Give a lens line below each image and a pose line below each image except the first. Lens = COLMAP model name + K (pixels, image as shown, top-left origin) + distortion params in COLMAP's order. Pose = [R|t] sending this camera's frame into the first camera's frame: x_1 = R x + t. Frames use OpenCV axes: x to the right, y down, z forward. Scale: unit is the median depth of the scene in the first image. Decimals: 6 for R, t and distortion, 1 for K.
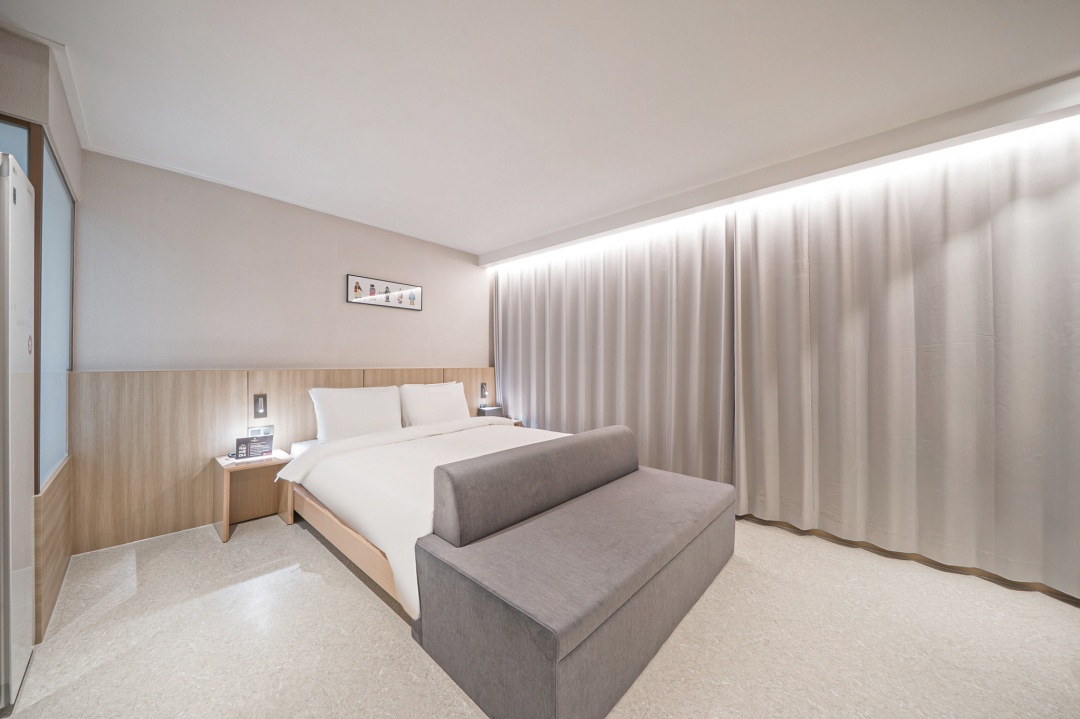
lens RADIAL K [[368.9, 0, 540.9], [0, 368.9, 360.9], [0, 0, 1]] dist [-0.008602, -0.000018]
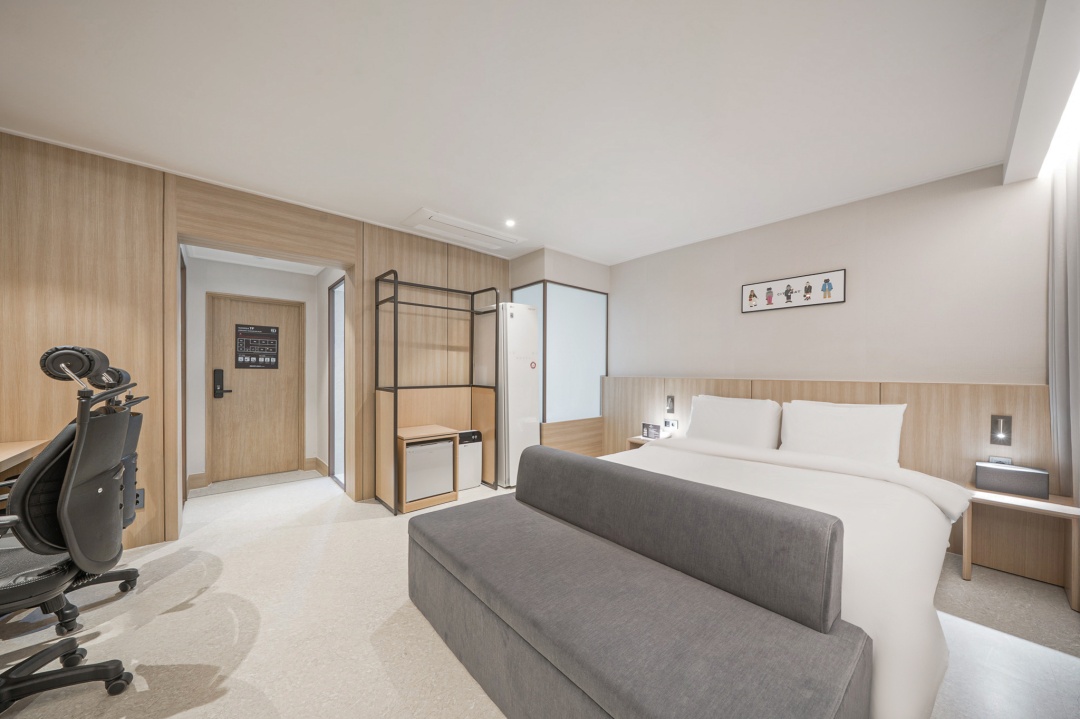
lens RADIAL K [[372.1, 0, 539.5], [0, 372.1, 374.1], [0, 0, 1]] dist [-0.006106, -0.000041]
pose [[-0.119988, 0.005487, -0.992760, 0.624242], [-0.001416, 0.999983, 0.005698, 0.002988], [0.992774, 0.002090, -0.119978, 0.645180]]
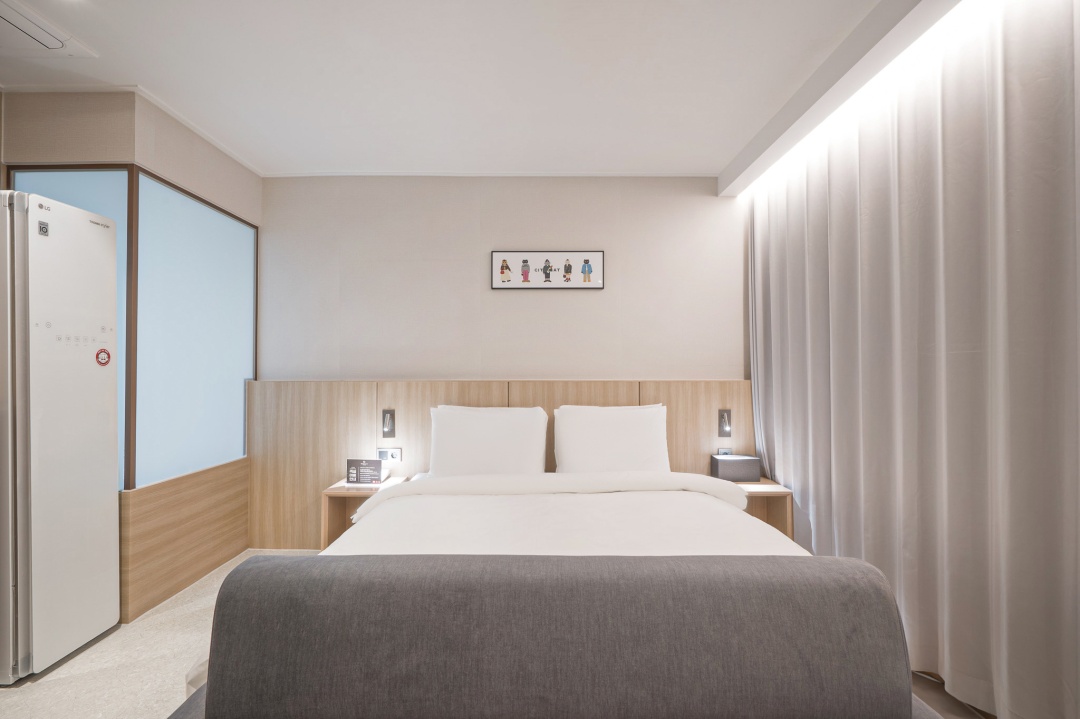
lens RADIAL K [[514.9, 0, 538.4], [0, 514.9, 360.9], [0, 0, 1]] dist [0.002380, -0.000164]
pose [[0.670023, -0.017352, -0.742138, 0.331085], [0.005850, 0.999819, -0.018095, 0.002034], [0.742318, 0.007783, 0.670003, 0.434144]]
